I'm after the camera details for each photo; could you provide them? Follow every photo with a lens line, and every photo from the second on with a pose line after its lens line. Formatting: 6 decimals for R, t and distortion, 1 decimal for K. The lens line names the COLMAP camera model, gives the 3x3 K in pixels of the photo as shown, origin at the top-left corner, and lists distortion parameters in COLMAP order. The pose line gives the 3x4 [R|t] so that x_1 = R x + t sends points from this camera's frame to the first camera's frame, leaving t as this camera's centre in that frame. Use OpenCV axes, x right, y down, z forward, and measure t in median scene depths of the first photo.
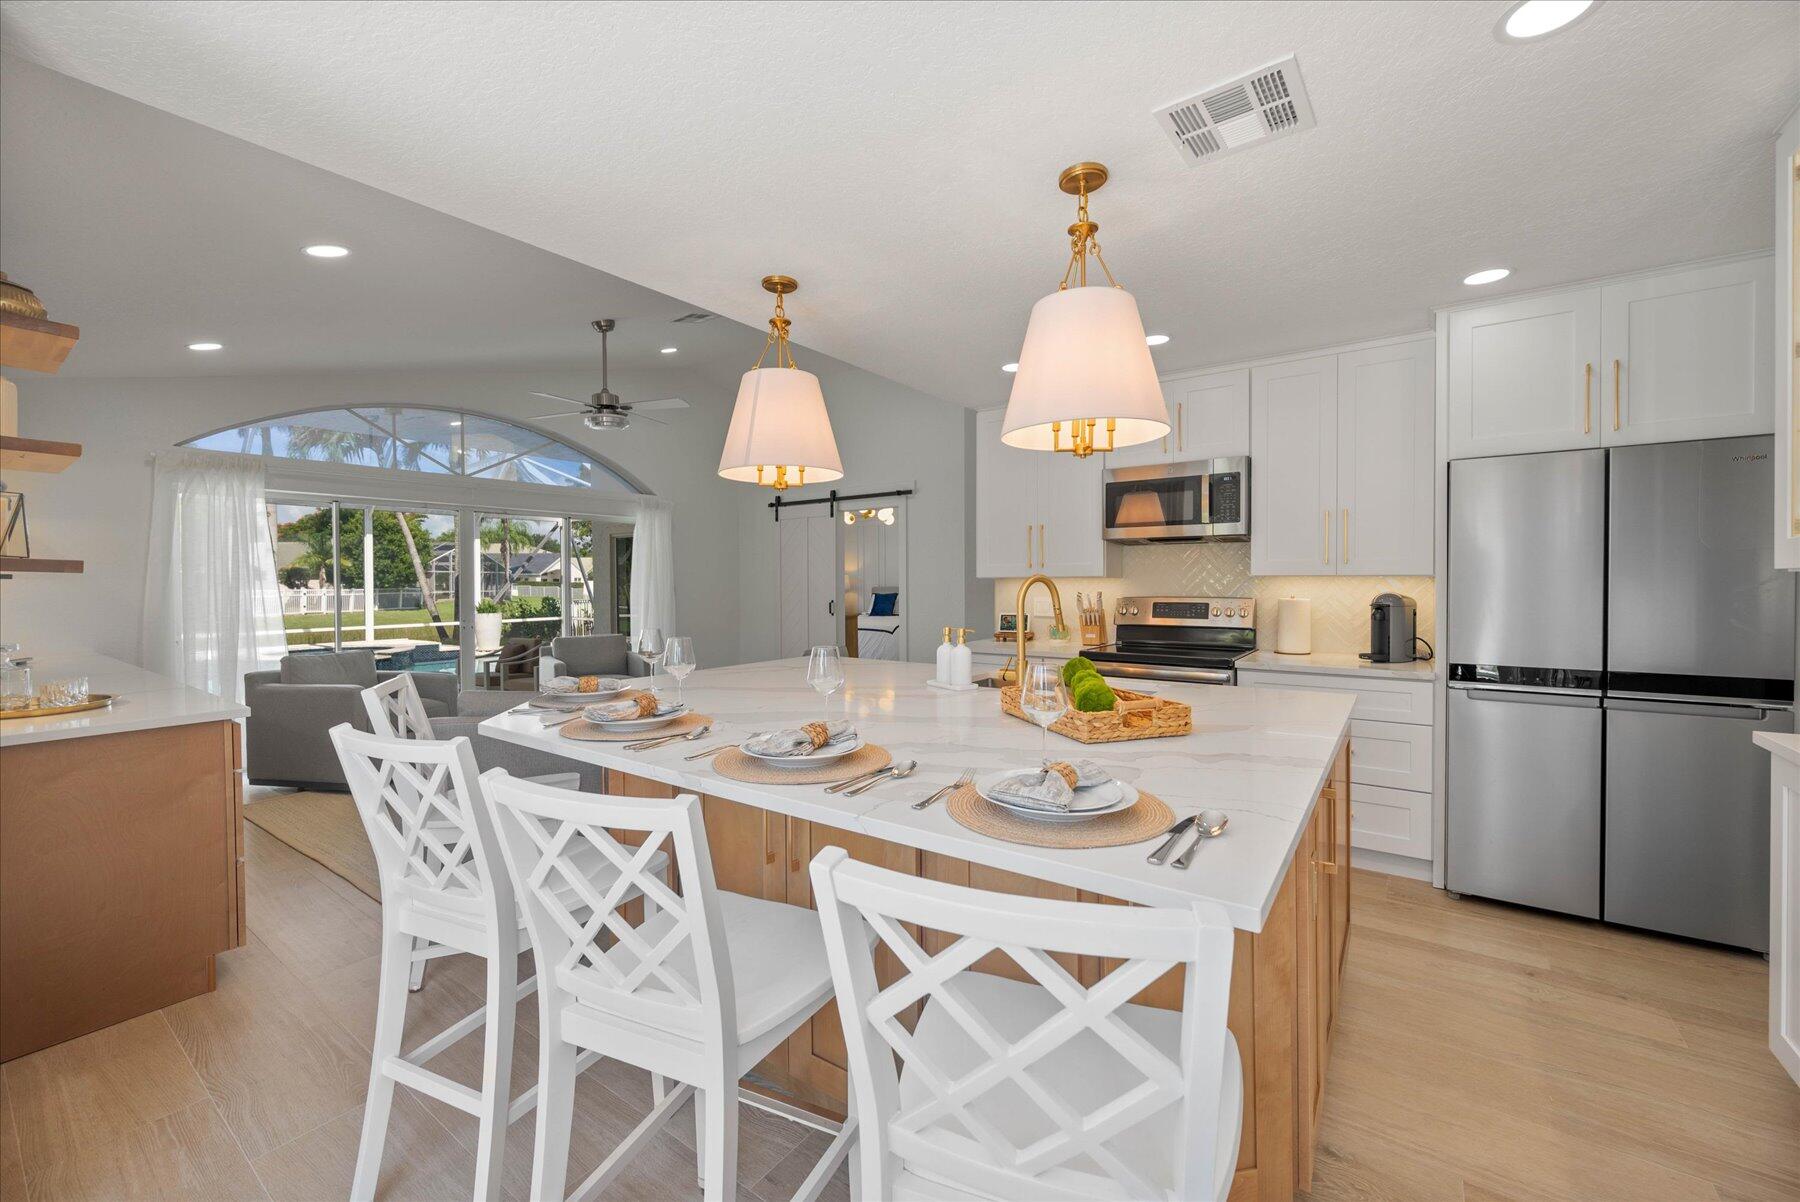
lens RADIAL K [[714.3, 0, 903.5], [0, 714.3, 593.8], [0, 0, 1]] dist [0.000798, 0.000041]
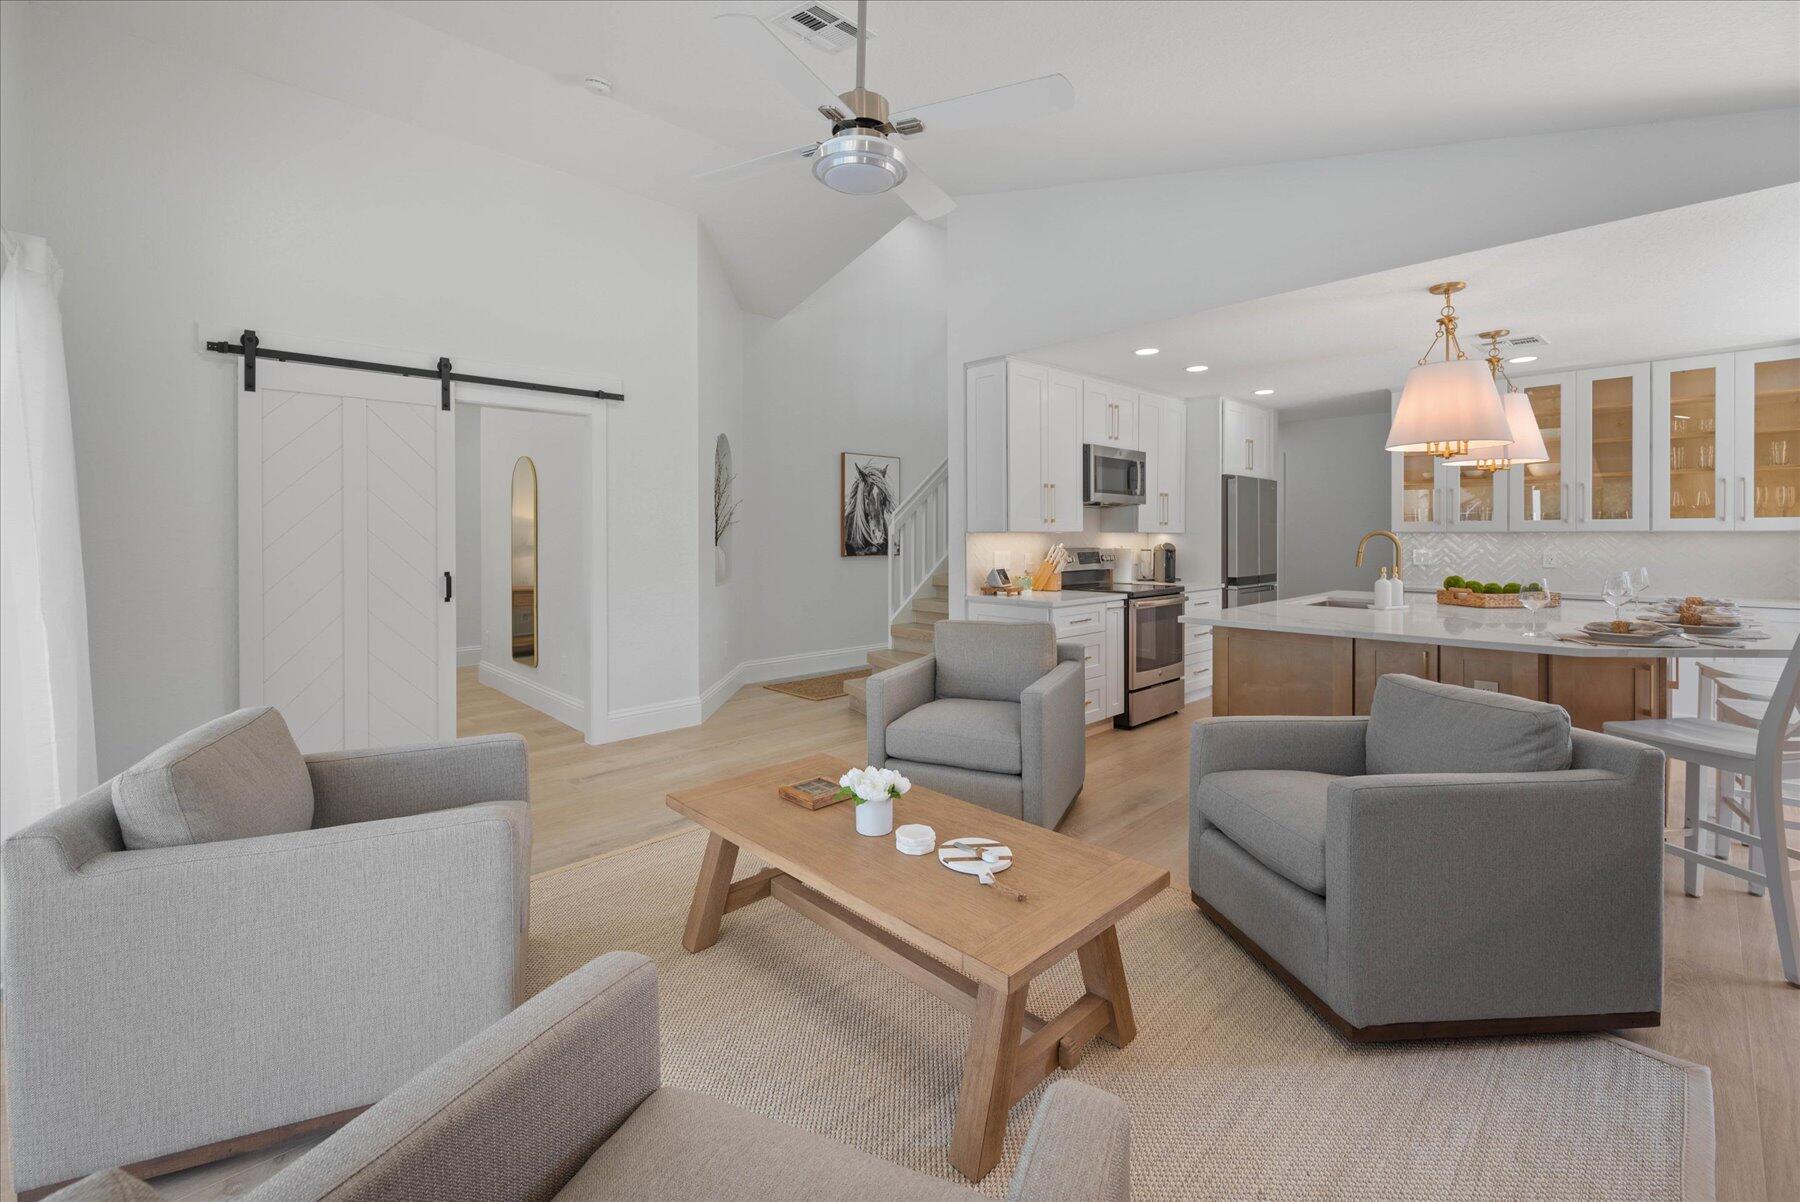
lens RADIAL K [[714.3, 0, 903.5], [0, 714.3, 593.8], [0, 0, 1]] dist [0.000798, 0.000041]
pose [[0.224683, -0.074477, 0.971582, -0.569202], [0.018336, 0.997221, 0.072203, -0.007446], [-0.974259, 0.001593, 0.225424, 0.598976]]
